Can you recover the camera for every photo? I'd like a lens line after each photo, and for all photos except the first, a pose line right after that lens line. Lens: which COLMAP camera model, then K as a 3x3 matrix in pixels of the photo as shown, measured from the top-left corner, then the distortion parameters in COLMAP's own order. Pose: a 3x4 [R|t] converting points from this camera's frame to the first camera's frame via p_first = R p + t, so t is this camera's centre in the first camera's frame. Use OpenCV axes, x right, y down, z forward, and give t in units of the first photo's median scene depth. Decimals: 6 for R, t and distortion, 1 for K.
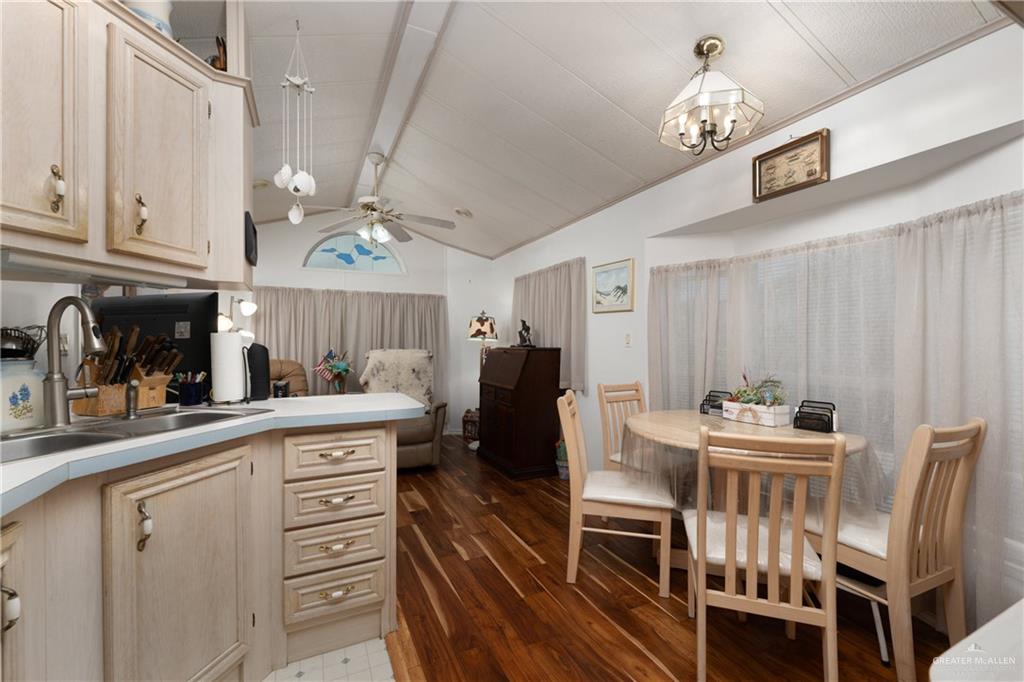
lens RADIAL K [[424.0, 0, 512.0], [0, 424.0, 341.0], [0, 0, 1]] dist [-0.000016, -0.000001]
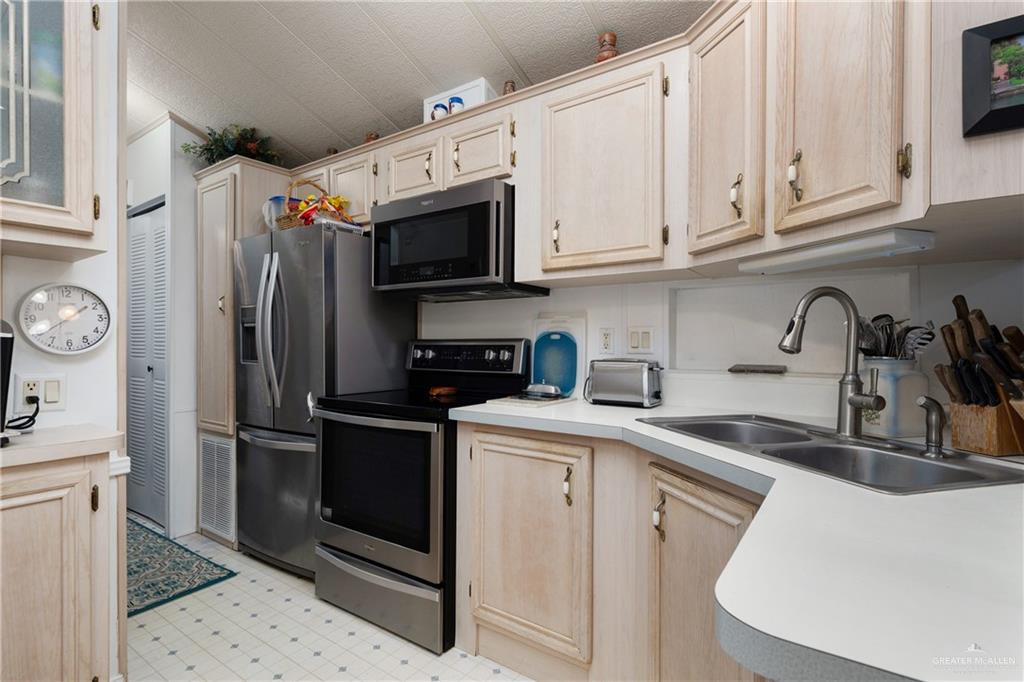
lens RADIAL K [[519.3, 0, 512.0], [0, 519.3, 341.0], [0, 0, 1]] dist [0.000373, 0.000001]
pose [[-0.886491, -0.003111, -0.462736, 0.034088], [0.001549, 0.999952, -0.009691, 0.016104], [0.462743, -0.009307, -0.886443, 1.650375]]
